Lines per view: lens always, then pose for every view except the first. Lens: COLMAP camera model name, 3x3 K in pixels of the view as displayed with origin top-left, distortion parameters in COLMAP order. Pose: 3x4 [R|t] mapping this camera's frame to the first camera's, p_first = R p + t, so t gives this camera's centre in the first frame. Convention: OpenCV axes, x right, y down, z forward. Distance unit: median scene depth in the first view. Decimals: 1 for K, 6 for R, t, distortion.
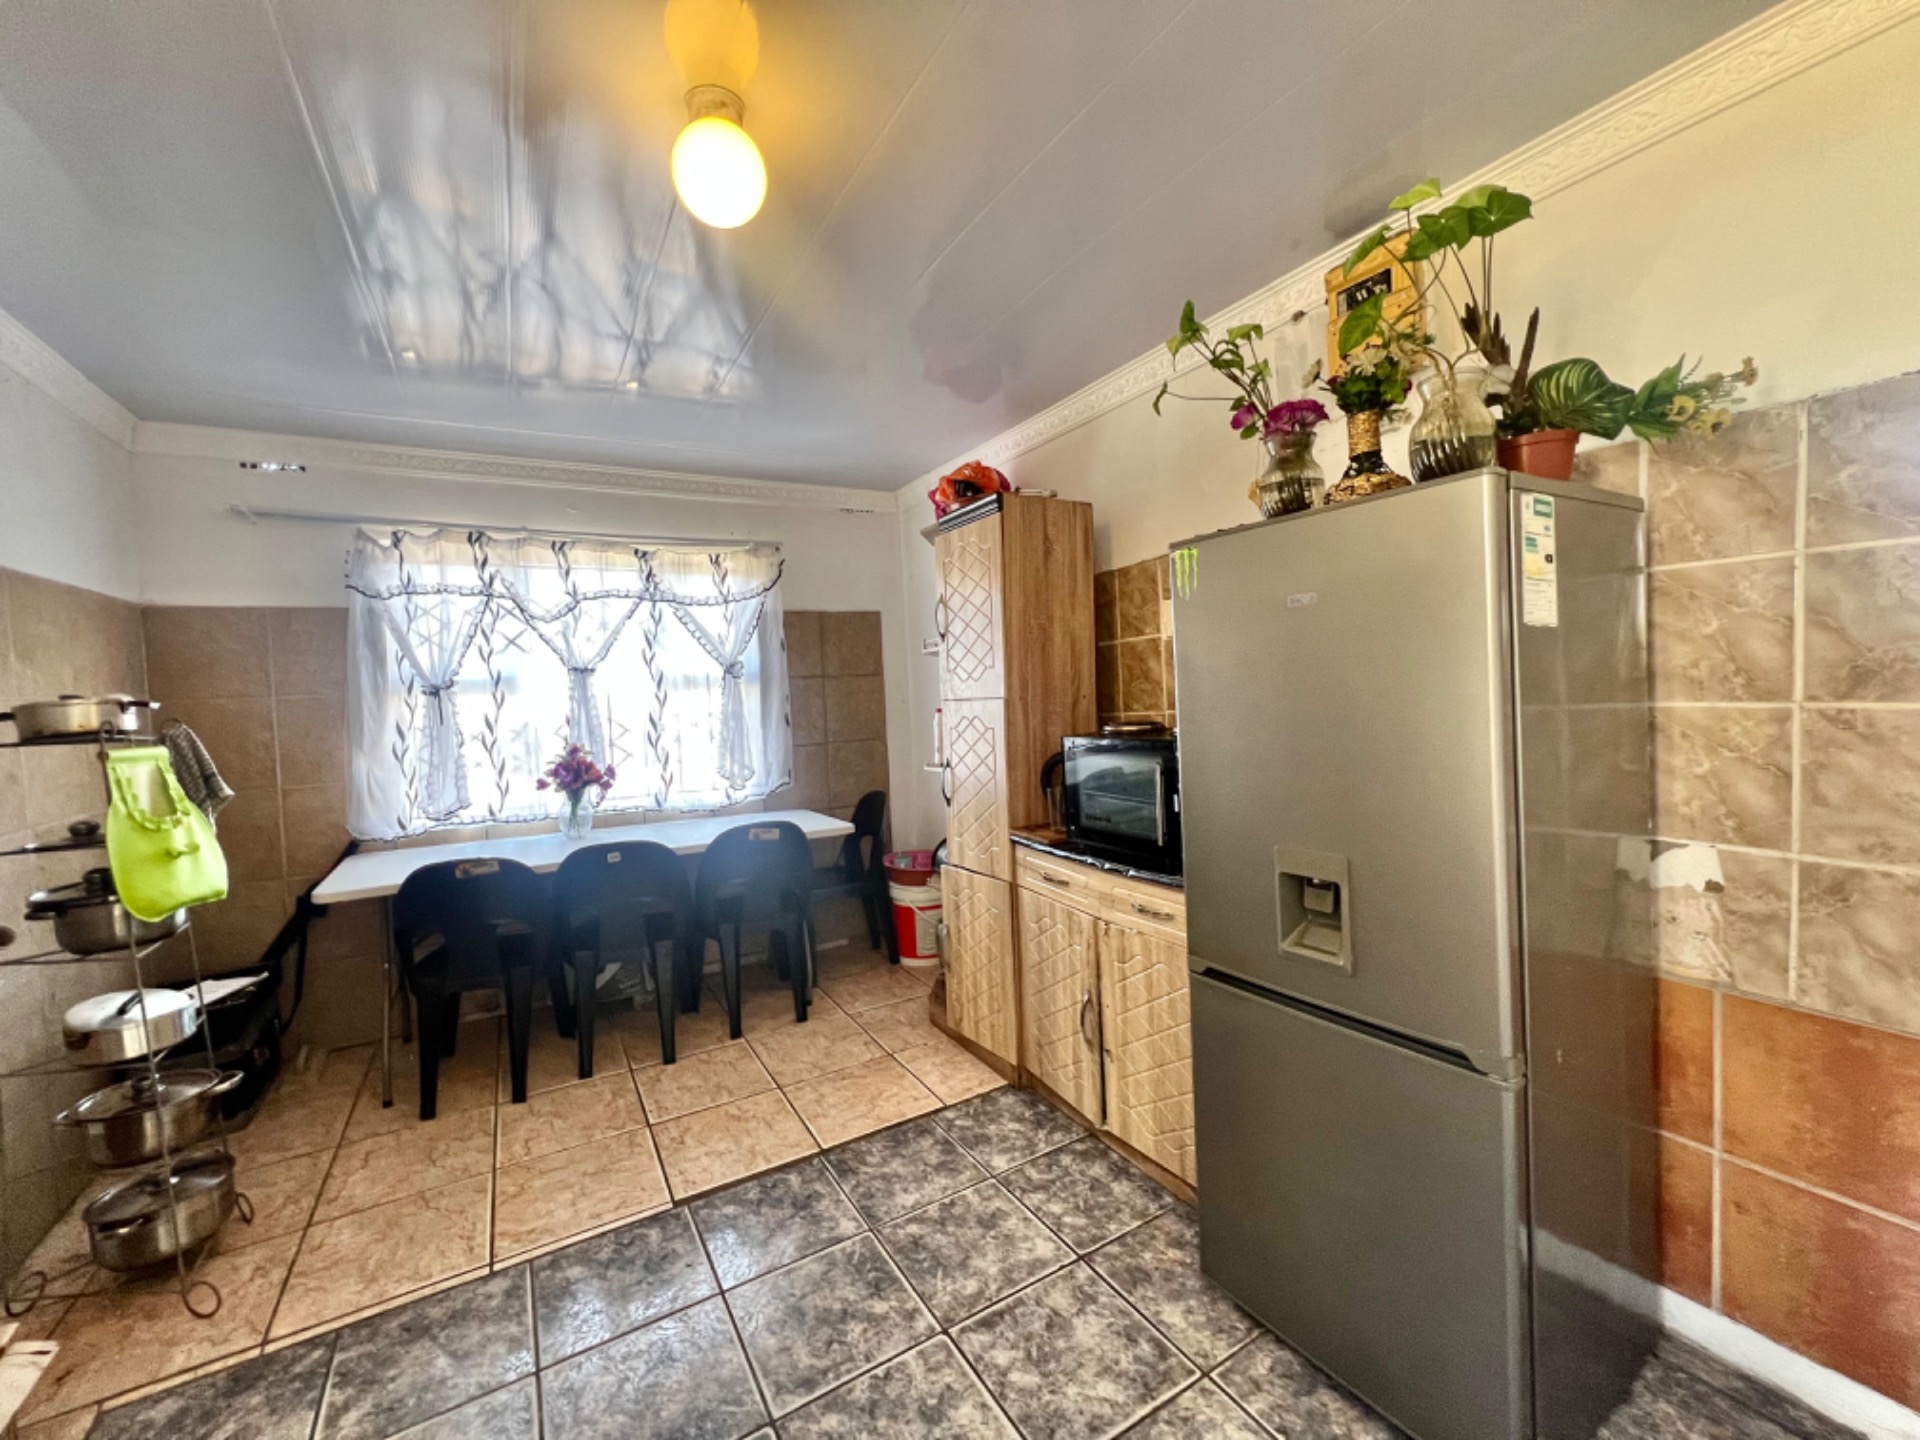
lens RADIAL K [[774.6, 0, 951.8], [0, 774.6, 713.4], [0, 0, 1]] dist [-0.000511, 0.001050]
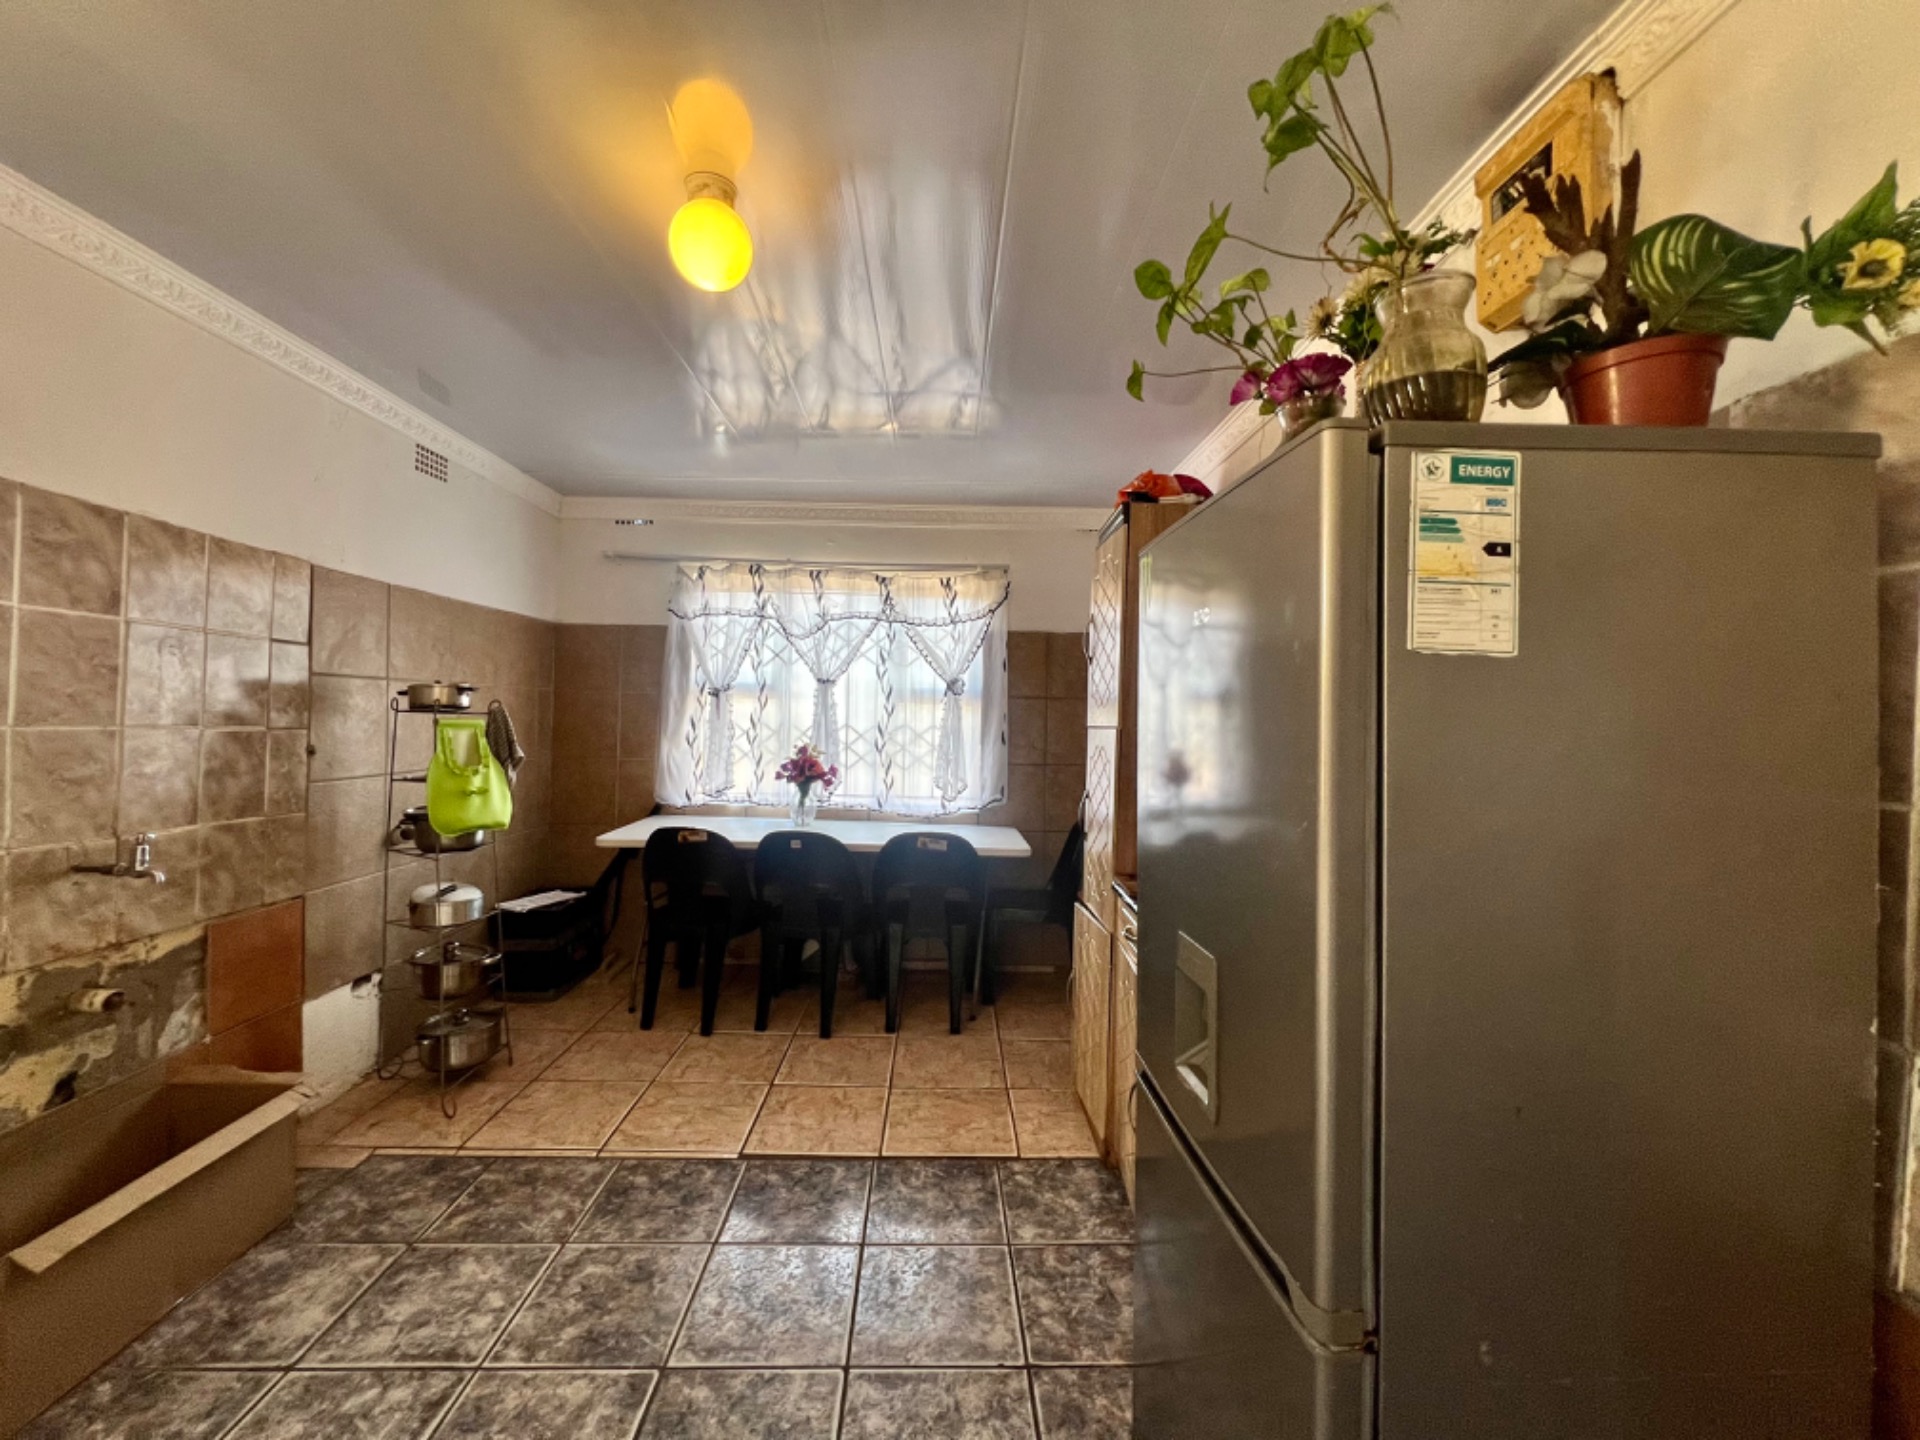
lens RADIAL K [[774.6, 0, 953.0], [0, 774.6, 713.3], [0, 0, 1]] dist [-0.000511, 0.001050]
pose [[0.871760, 0.059111, -0.486355, 0.352232], [-0.073588, 0.997231, -0.010700, -0.013298], [0.484376, 0.045118, 0.873696, 0.119355]]
